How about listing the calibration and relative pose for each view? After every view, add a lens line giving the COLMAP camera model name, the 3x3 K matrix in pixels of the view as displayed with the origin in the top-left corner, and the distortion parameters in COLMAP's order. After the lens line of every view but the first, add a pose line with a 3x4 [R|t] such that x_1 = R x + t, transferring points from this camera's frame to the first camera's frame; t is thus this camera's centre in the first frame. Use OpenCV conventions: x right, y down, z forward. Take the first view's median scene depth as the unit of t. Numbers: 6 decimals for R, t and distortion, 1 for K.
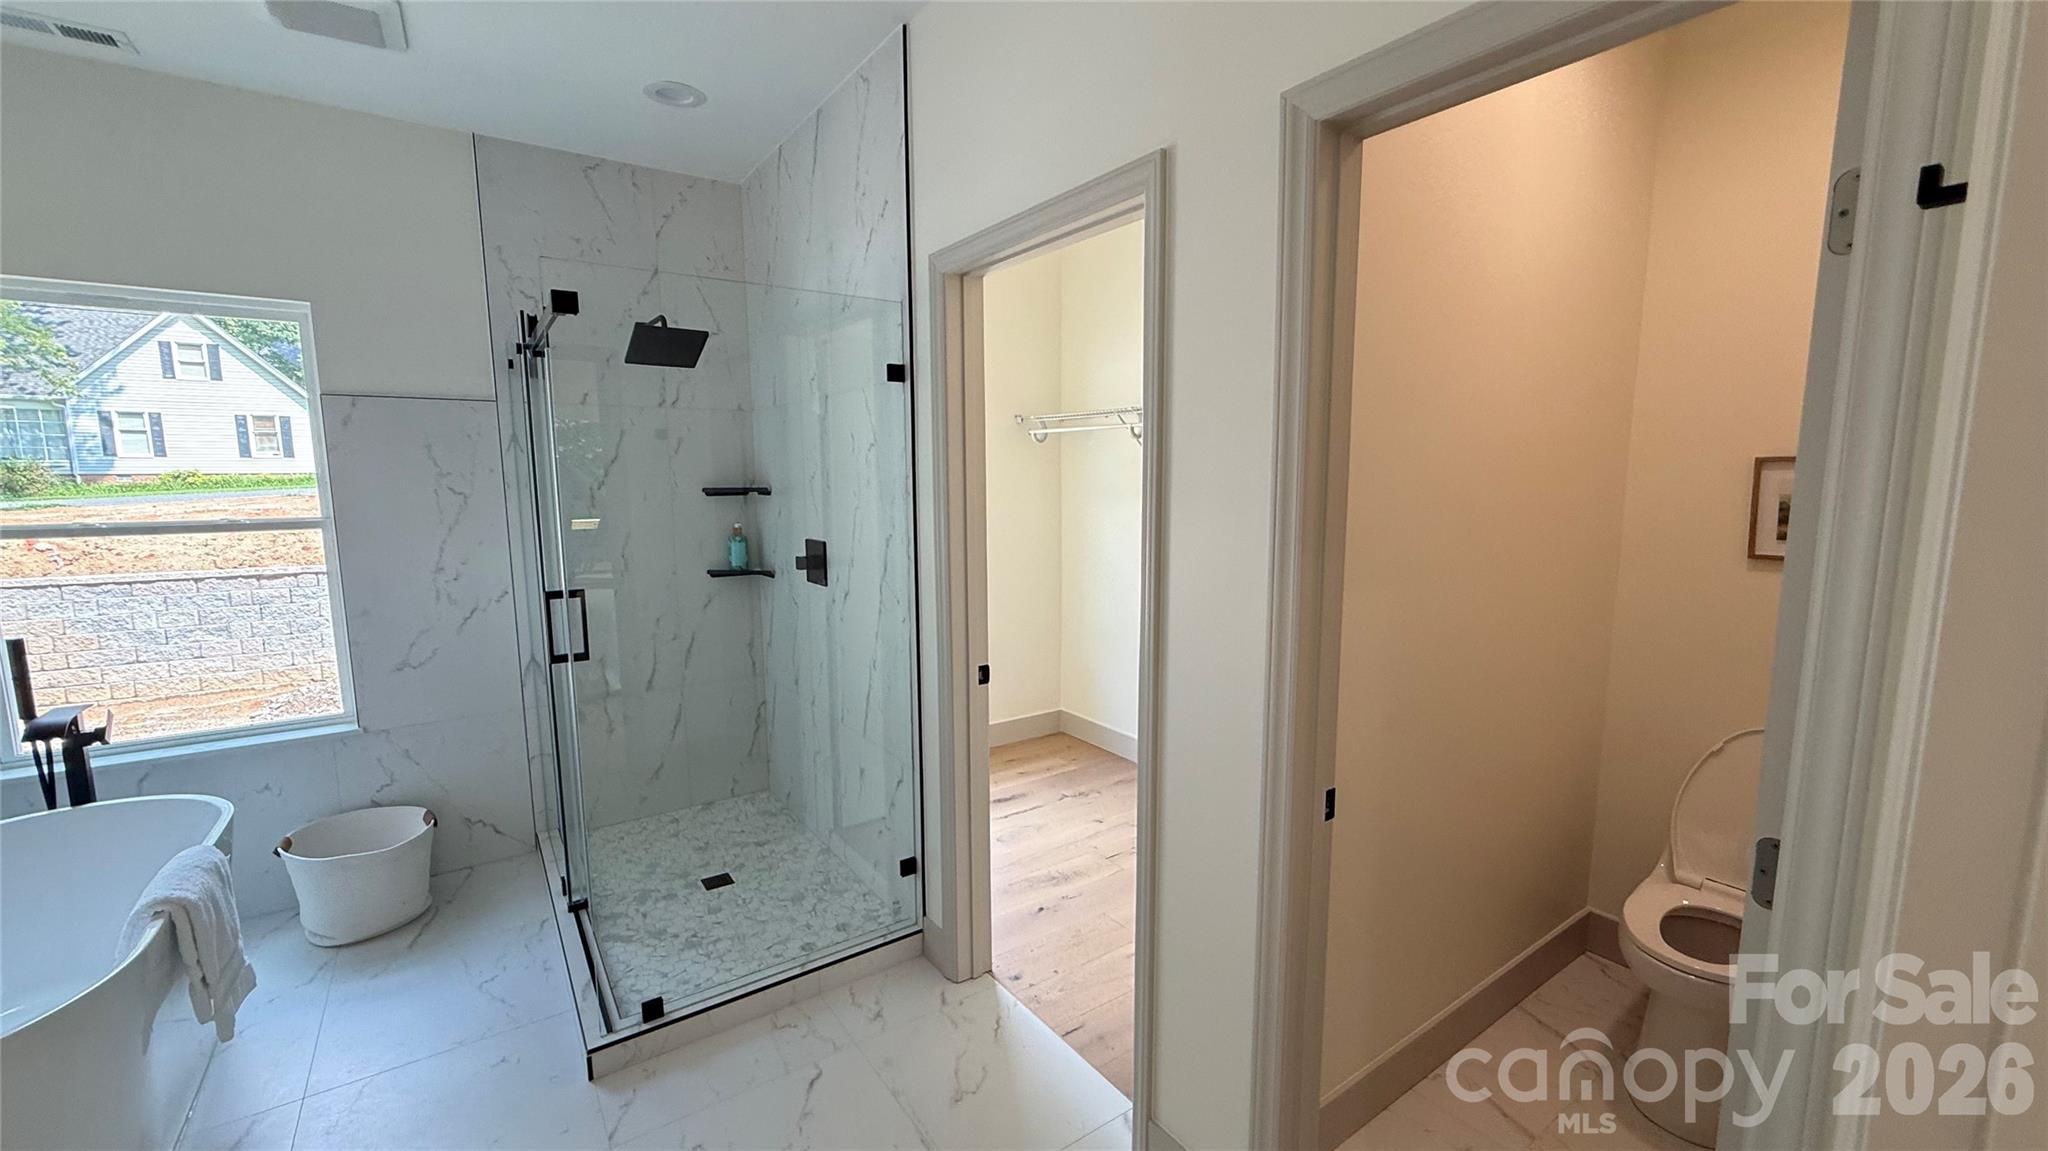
lens RADIAL K [[818.8, 0, 1021.7], [0, 818.8, 574.1], [0, 0, 1]] dist [0.003772, -0.000370]
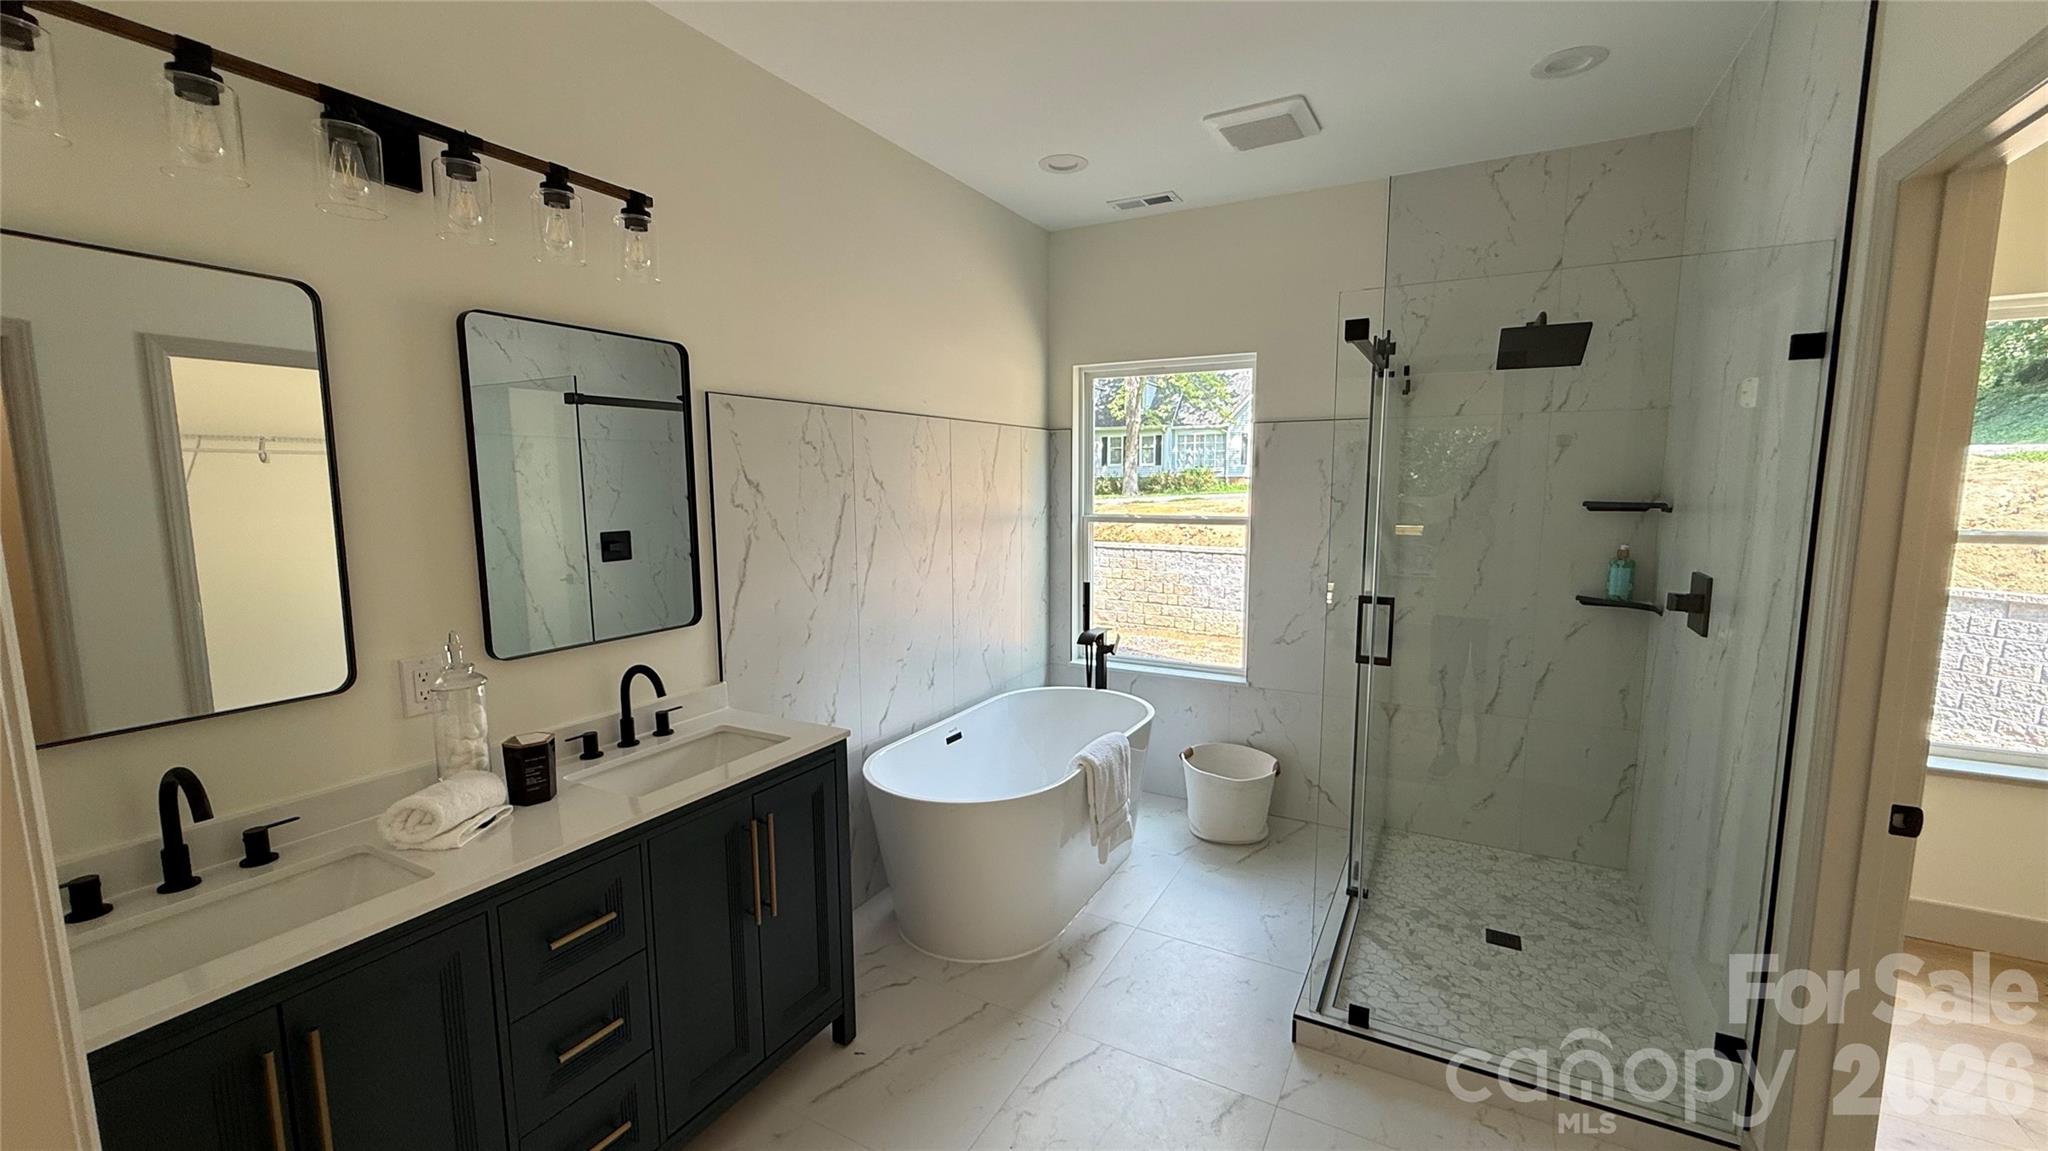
lens RADIAL K [[818.8, 0, 1025.3], [0, 818.8, 575.0], [0, 0, 1]] dist [0.003772, -0.000370]
pose [[0.451768, 0.108183, -0.885552, 0.159961], [-0.109800, 0.991816, 0.065149, -0.024992], [0.885353, 0.067801, 0.459949, 0.102186]]
